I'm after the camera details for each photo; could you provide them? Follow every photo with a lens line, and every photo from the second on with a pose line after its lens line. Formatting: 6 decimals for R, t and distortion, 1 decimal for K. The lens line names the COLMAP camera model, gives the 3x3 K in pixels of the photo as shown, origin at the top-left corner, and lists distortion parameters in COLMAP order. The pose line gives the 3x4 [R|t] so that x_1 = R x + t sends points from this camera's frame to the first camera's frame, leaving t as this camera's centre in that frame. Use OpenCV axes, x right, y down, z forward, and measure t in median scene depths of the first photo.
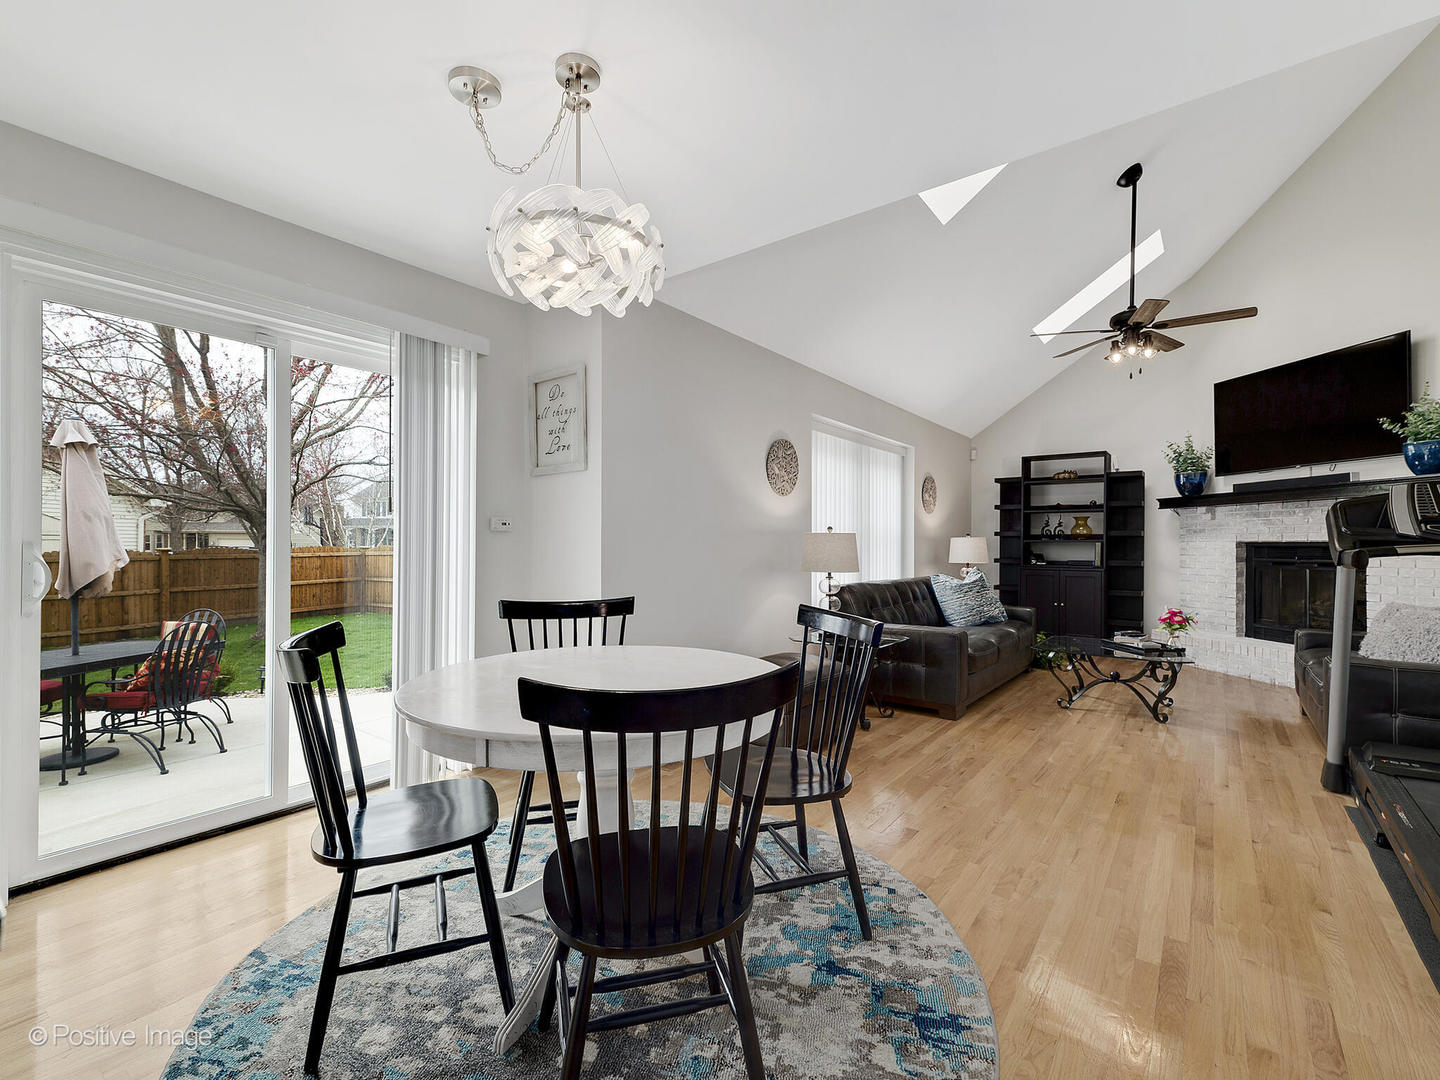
lens RADIAL K [[645.7, 0, 714.1], [0, 645.7, 540.6], [0, 0, 1]] dist [0.014772, -0.004012]
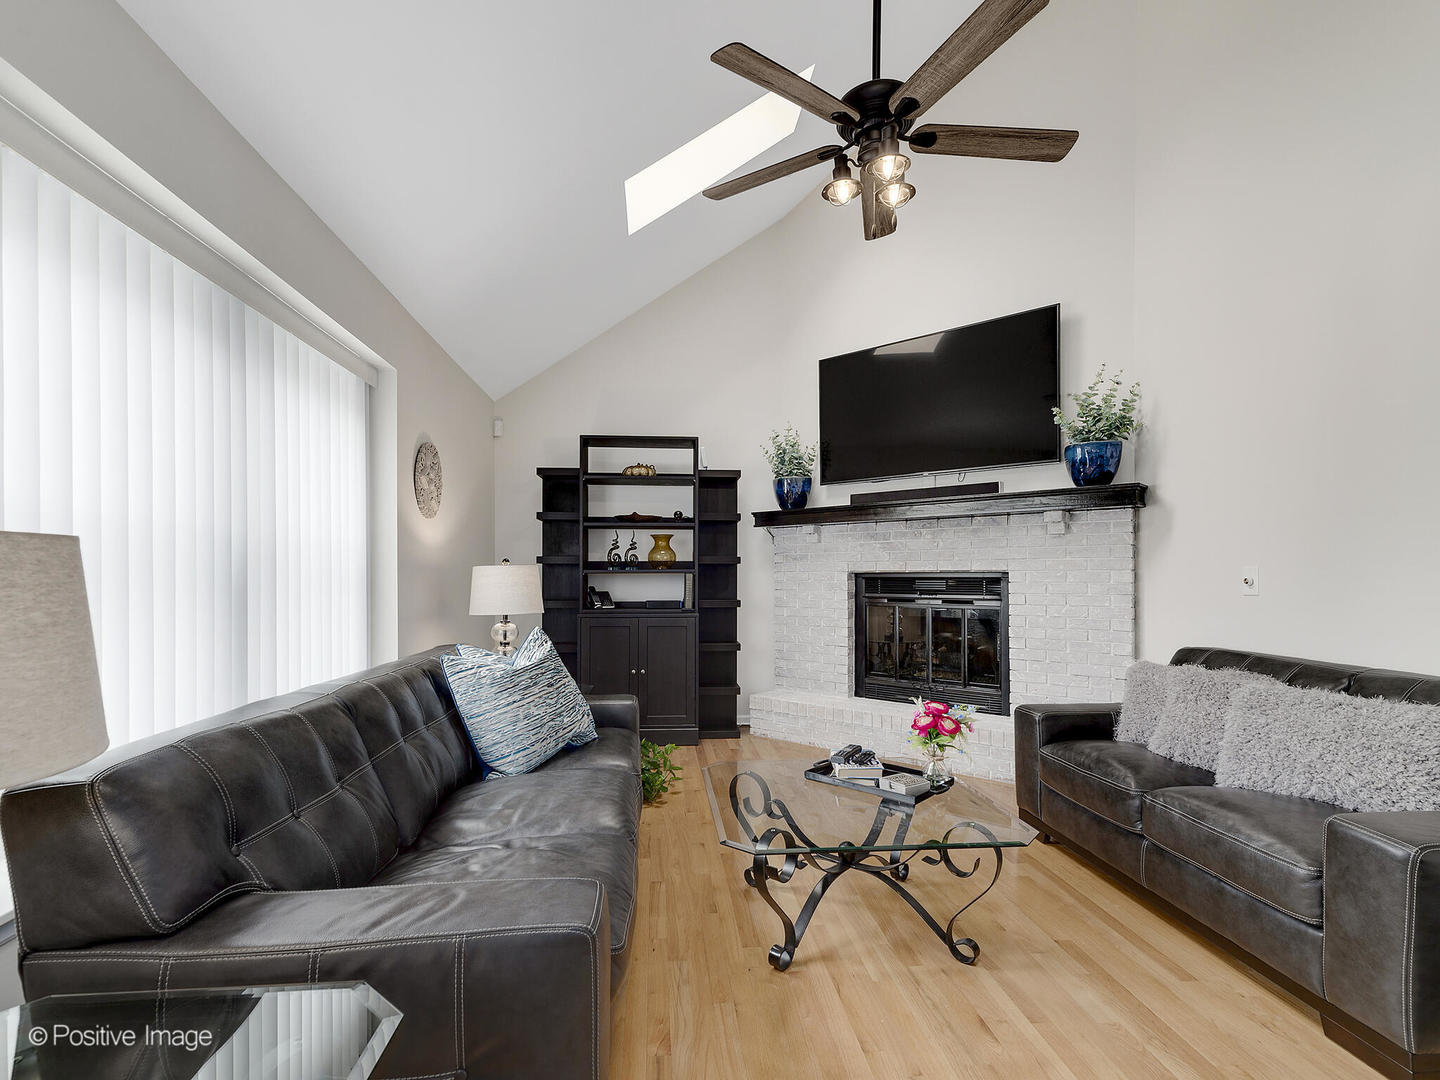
lens RADIAL K [[663.6, 0, 713.0], [0, 663.6, 571.8], [0, 0, 1]] dist [0.010763, -0.001672]
pose [[0.726741, -0.004975, 0.686893, 0.206558], [0.002309, 0.999986, 0.004799, -0.003030], [-0.686908, -0.001901, 0.726742, 0.704223]]
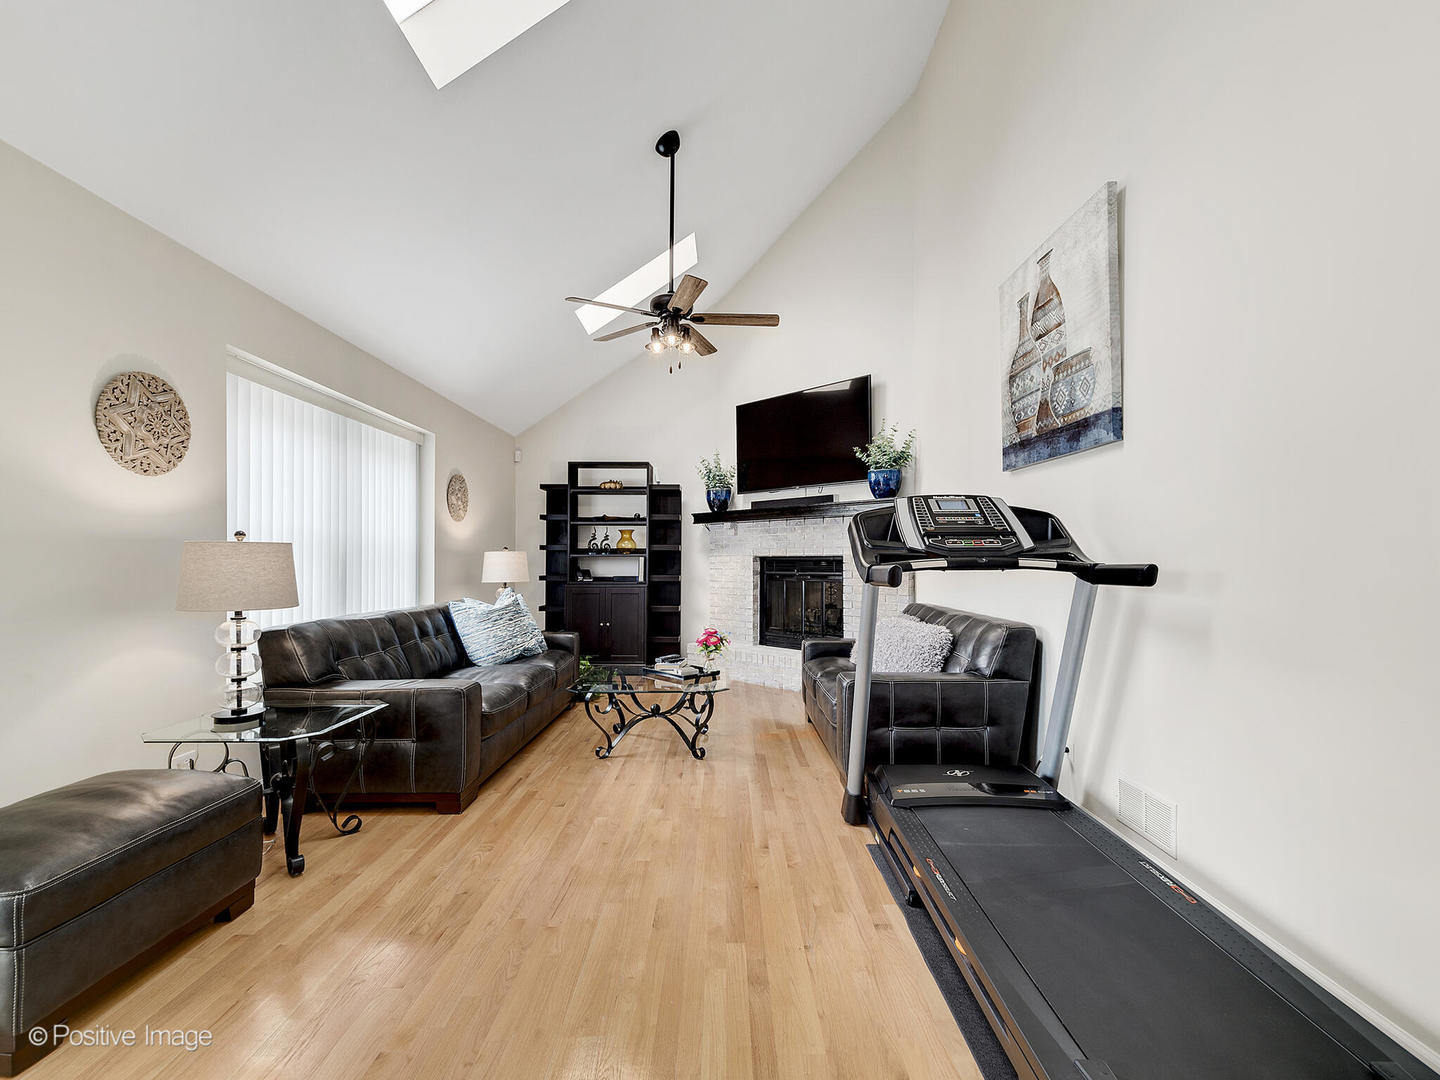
lens RADIAL K [[645.7, 0, 728.1], [0, 645.7, 549.8], [0, 0, 1]] dist [0.014772, -0.004012]
pose [[0.788758, 0.004295, 0.614689, 0.156687], [0.000964, 0.999966, -0.008224, 0.000111], [-0.614703, 0.007079, 0.788727, 0.249026]]
